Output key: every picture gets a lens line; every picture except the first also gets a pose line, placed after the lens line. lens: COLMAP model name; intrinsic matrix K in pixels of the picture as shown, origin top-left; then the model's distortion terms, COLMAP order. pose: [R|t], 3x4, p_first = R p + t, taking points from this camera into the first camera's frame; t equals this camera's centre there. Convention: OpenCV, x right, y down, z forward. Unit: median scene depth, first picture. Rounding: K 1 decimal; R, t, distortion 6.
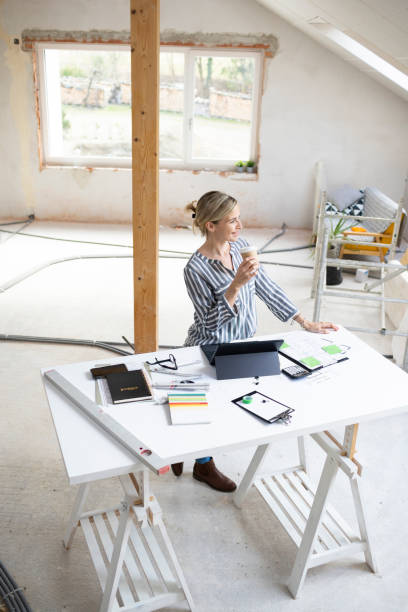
lens RADIAL K [[589.5, 0, 204.0], [0, 589.5, 306.0], [0, 0, 1]] dist [-0.094602, 0.108328]
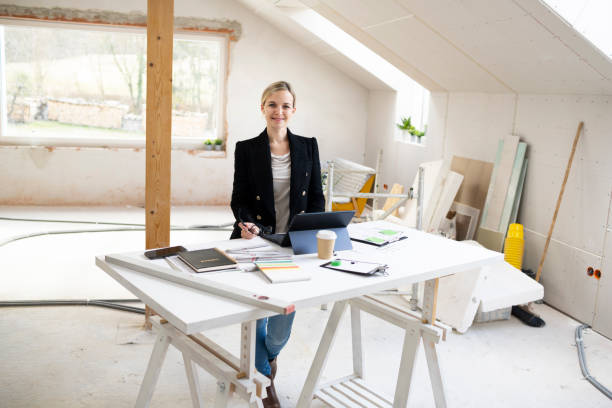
lens RADIAL K [[589.7, 0, 306.0], [0, 589.7, 204.0], [0, 0, 1]] dist [-0.099053, 0.123752]
pose [[0.957593, -0.033394, 0.286182, -0.077132], [0.090942, 0.977517, -0.190235, 0.076651], [-0.273395, 0.208194, 0.939101, 0.027970]]
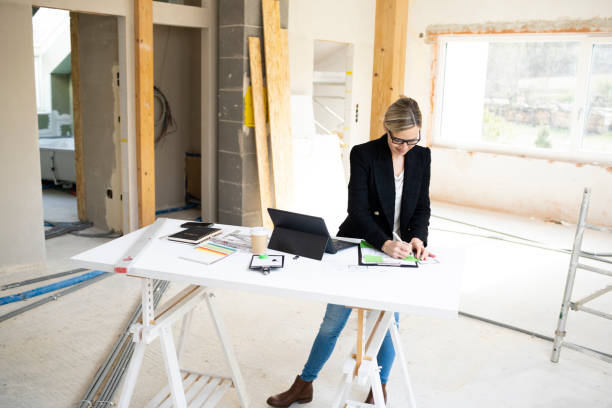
lens RADIAL K [[588.9, 0, 306.0], [0, 588.9, 204.0], [0, 0, 1]] dist [-0.098571, 0.114649]
pose [[0.783359, 0.119706, -0.609933, 0.230661], [-0.245891, 0.960913, -0.127217, 0.054794], [0.570864, 0.249633, 0.782175, 0.073252]]
